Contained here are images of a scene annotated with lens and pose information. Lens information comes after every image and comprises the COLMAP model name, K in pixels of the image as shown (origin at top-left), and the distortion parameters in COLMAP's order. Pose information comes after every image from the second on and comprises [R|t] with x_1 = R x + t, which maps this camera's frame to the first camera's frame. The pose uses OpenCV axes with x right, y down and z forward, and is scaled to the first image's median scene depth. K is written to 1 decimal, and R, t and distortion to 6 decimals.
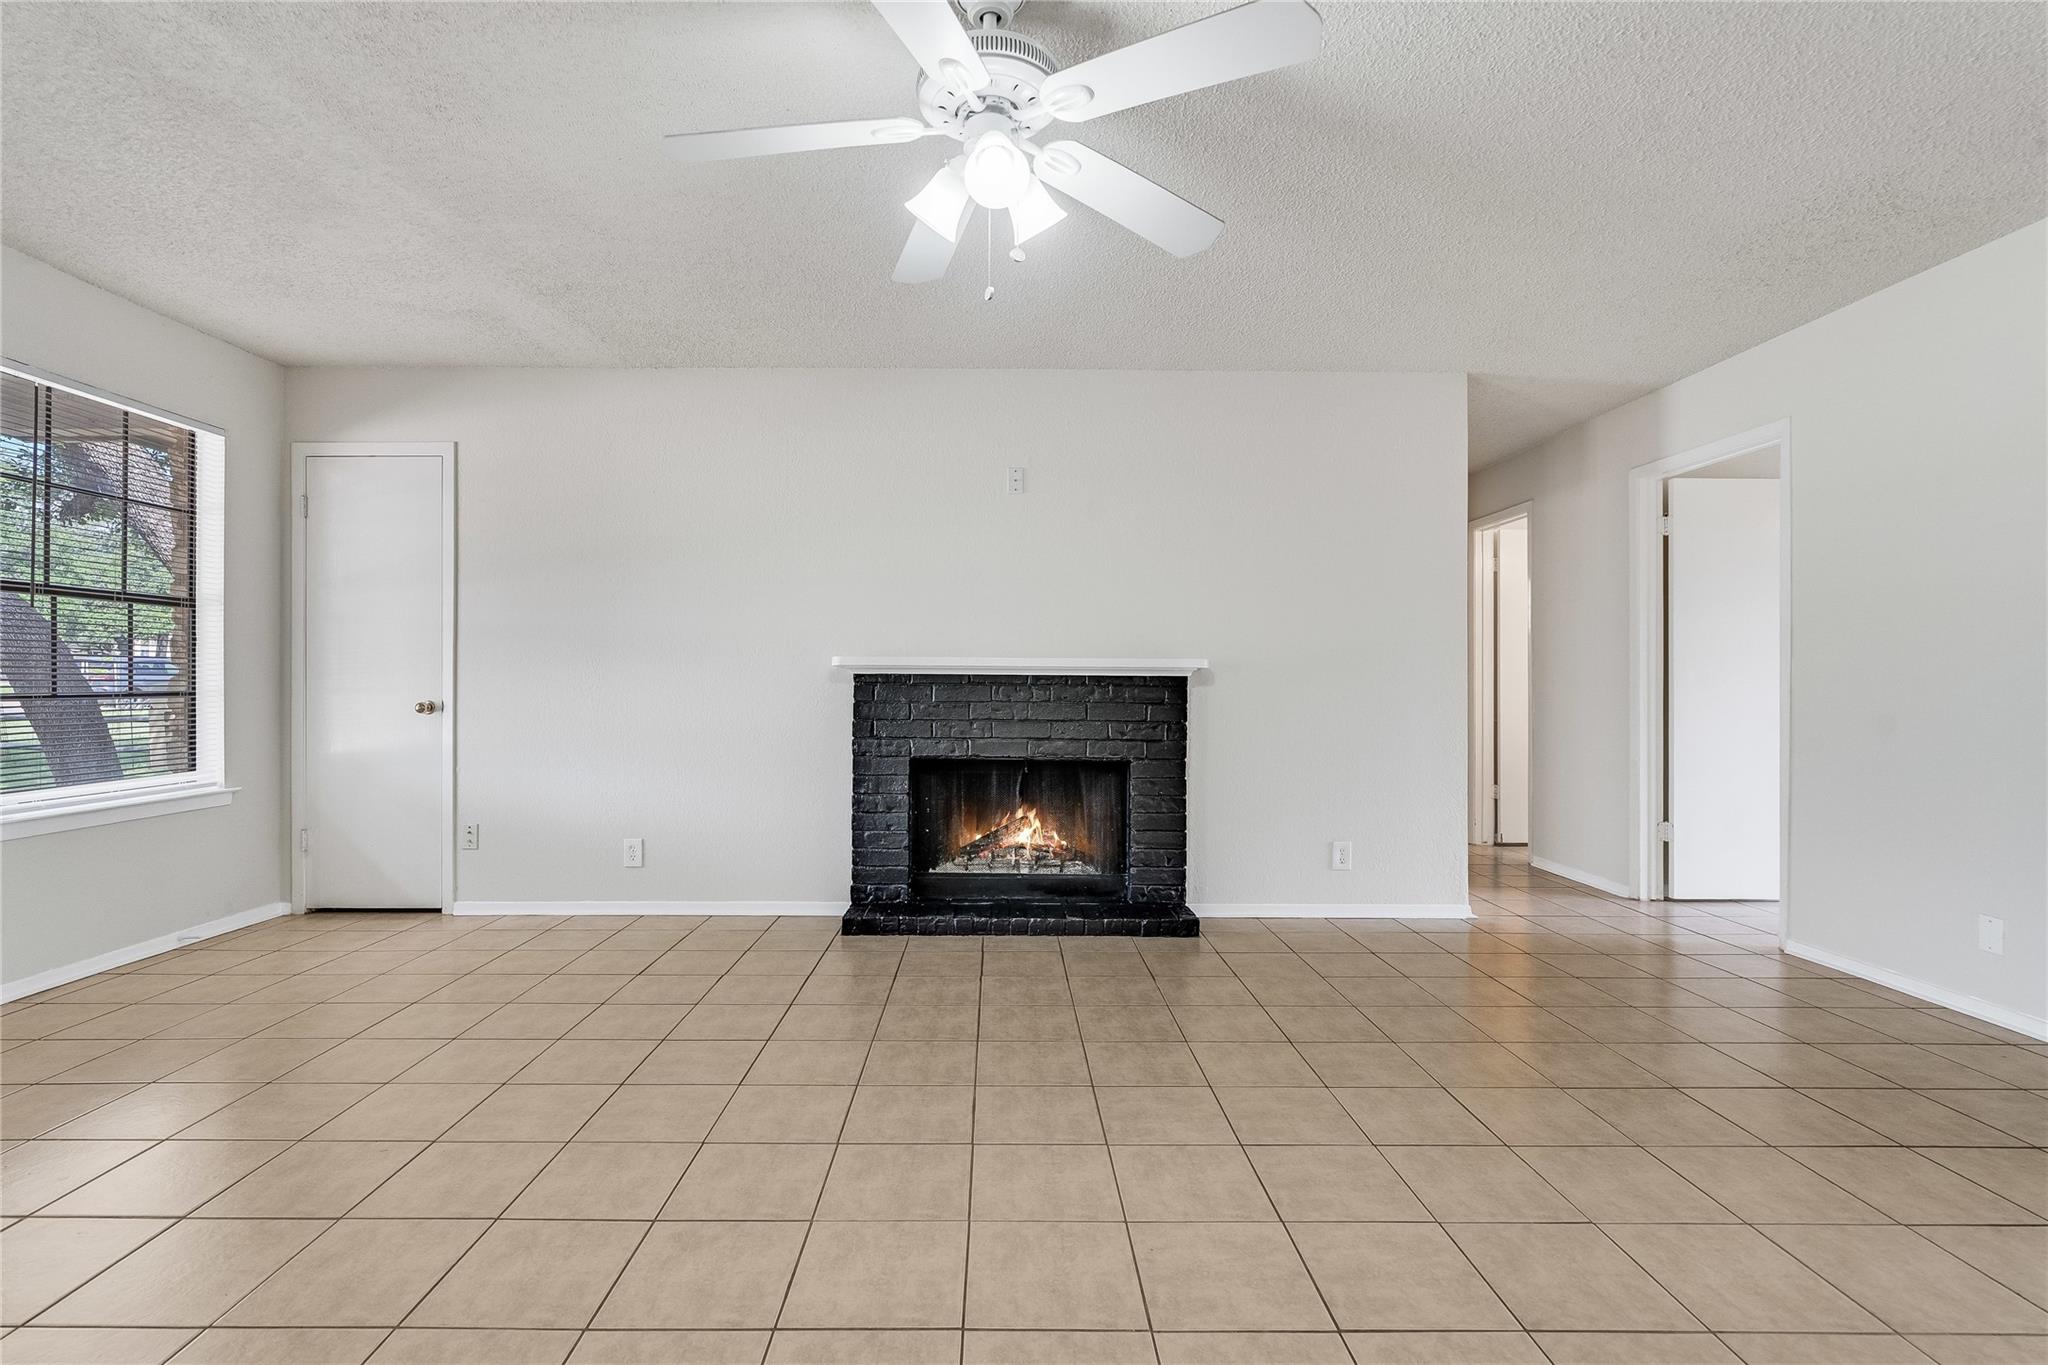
lens RADIAL K [[929.2, 0, 1005.5], [0, 929.2, 687.2], [0, 0, 1]] dist [-0.009272, 0.003700]
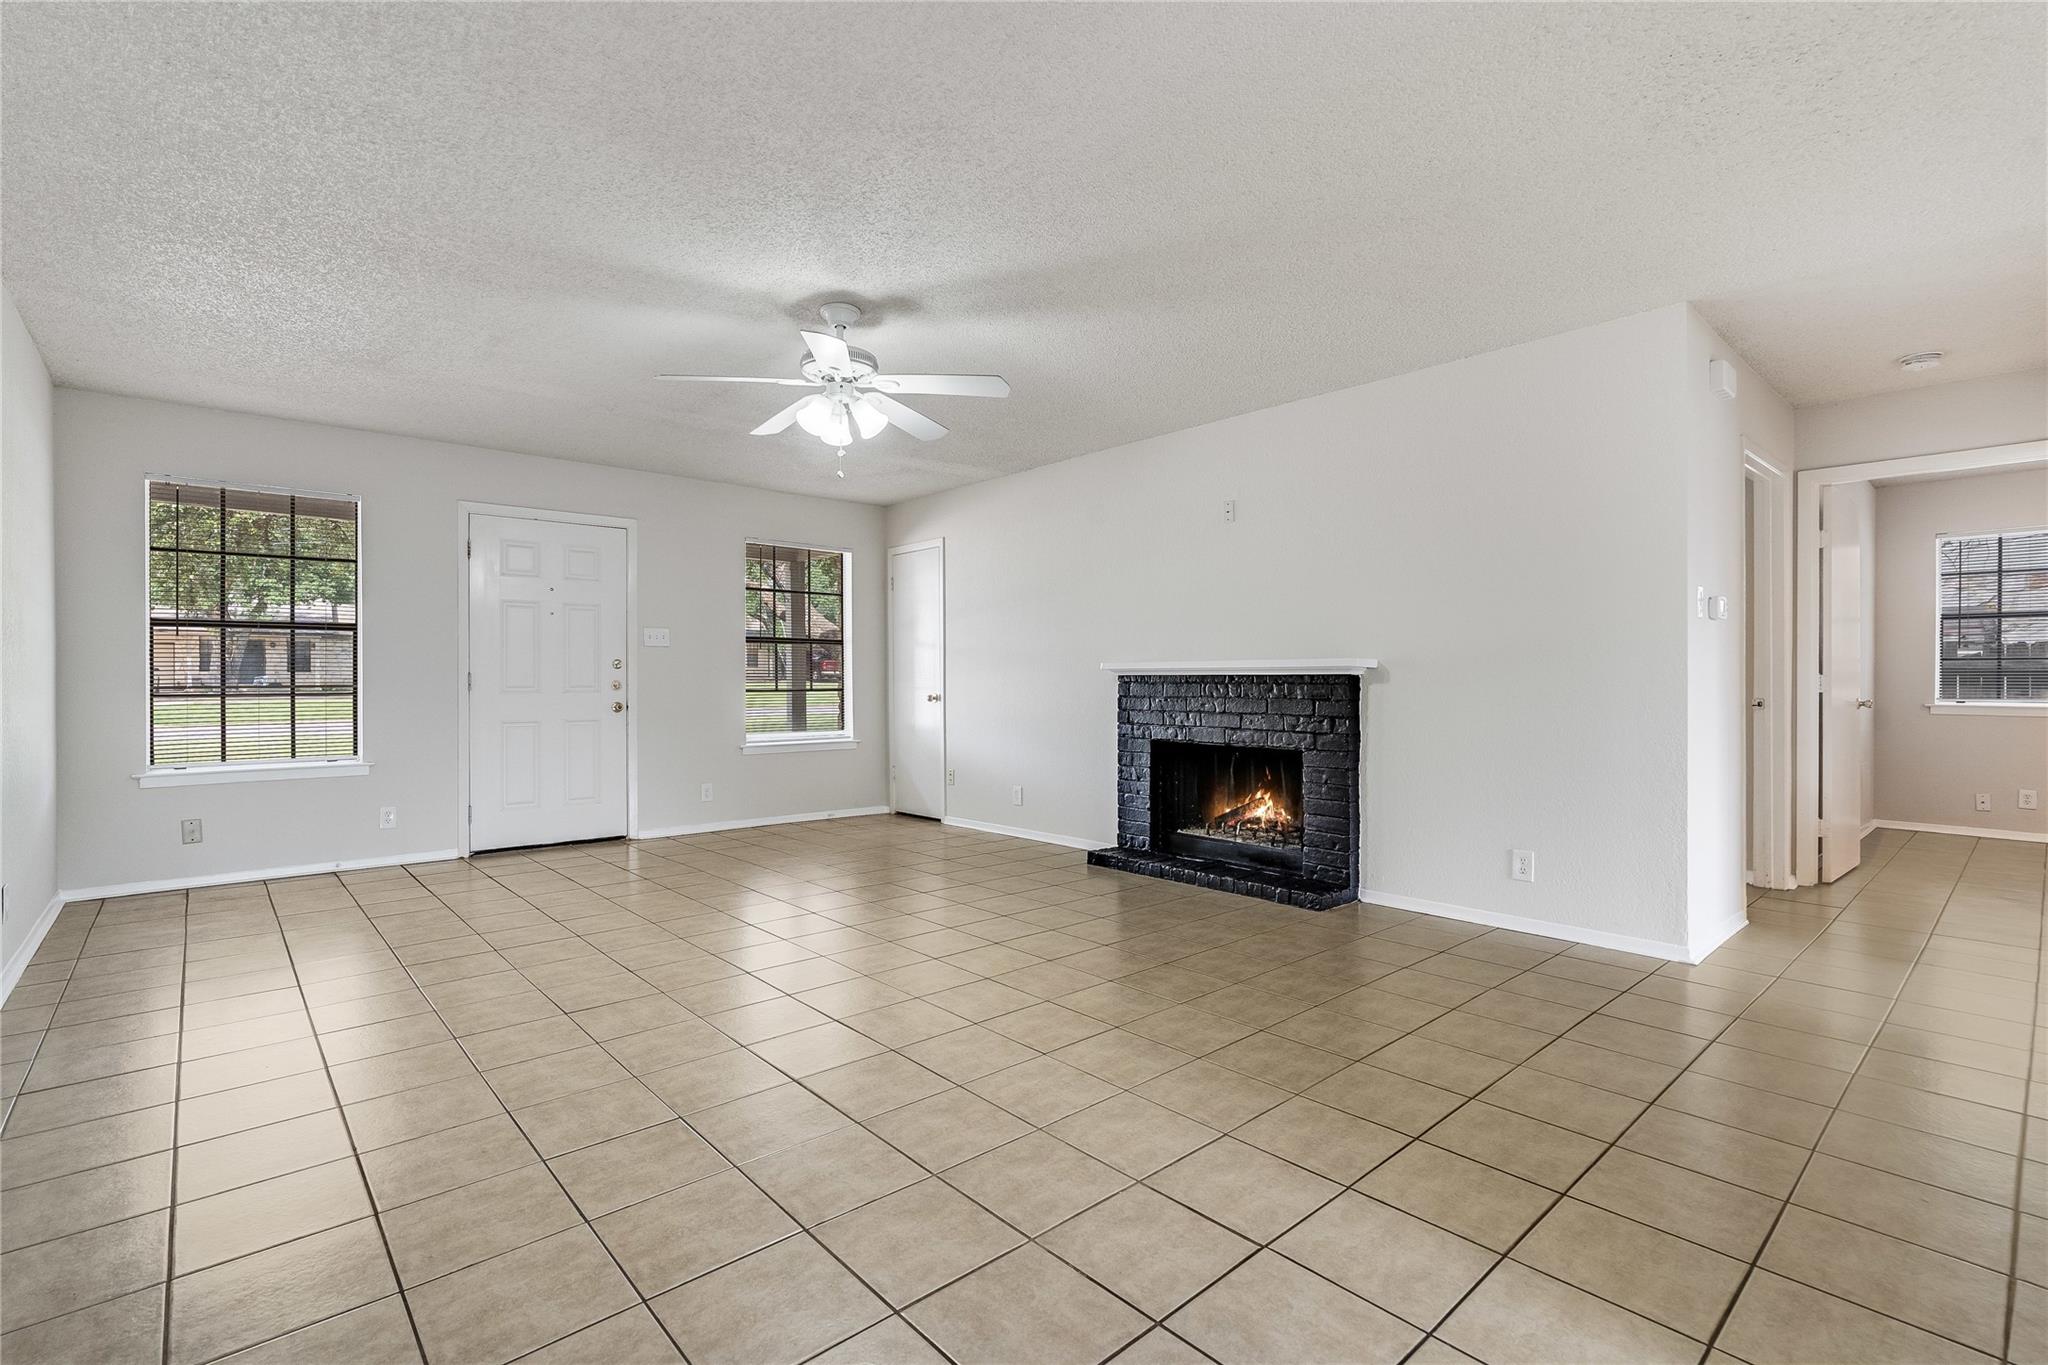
lens RADIAL K [[929.2, 0, 1009.2], [0, 929.2, 682.5], [0, 0, 1]] dist [-0.009272, 0.003700]
pose [[0.655830, -0.004742, -0.754894, 0.744019], [-0.000022, 0.999980, -0.006301, 0.004440], [0.754909, 0.004149, 0.655816, 0.002951]]
